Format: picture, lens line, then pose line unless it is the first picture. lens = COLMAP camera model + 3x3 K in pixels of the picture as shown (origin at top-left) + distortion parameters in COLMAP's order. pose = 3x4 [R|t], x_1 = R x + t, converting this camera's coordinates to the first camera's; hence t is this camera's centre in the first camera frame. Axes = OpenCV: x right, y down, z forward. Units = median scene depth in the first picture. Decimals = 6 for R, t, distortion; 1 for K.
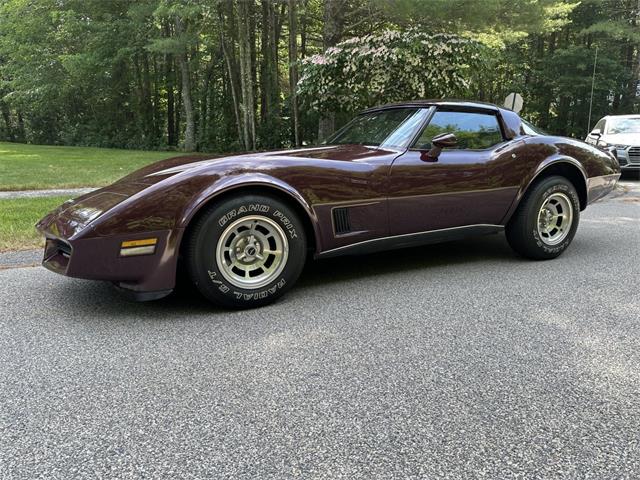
lens RADIAL K [[459.4, 0, 314.9], [0, 459.4, 248.6], [0, 0, 1]] dist [0.022987, -0.031434]
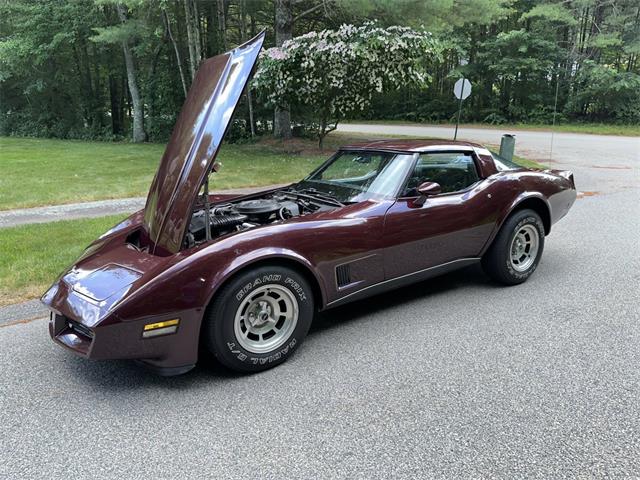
lens RADIAL K [[459.4, 0, 320.6], [0, 459.4, 250.8], [0, 0, 1]] dist [0.022987, -0.031434]
pose [[0.992616, -0.047894, 0.111448, -0.082912], [0.041437, 0.997365, 0.059543, -0.139360], [-0.114006, -0.054485, 0.991985, -0.036161]]
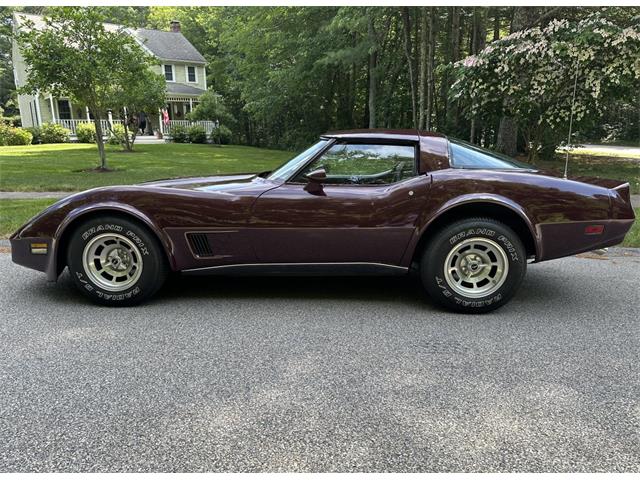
lens RADIAL K [[459.4, 0, 294.5], [0, 459.4, 264.9], [0, 0, 1]] dist [0.022987, -0.031434]
pose [[0.866276, 0.129544, -0.482478, 0.624935], [-0.112942, 0.991574, 0.063451, -0.083499], [0.486632, -0.000474, 0.873607, 0.086985]]
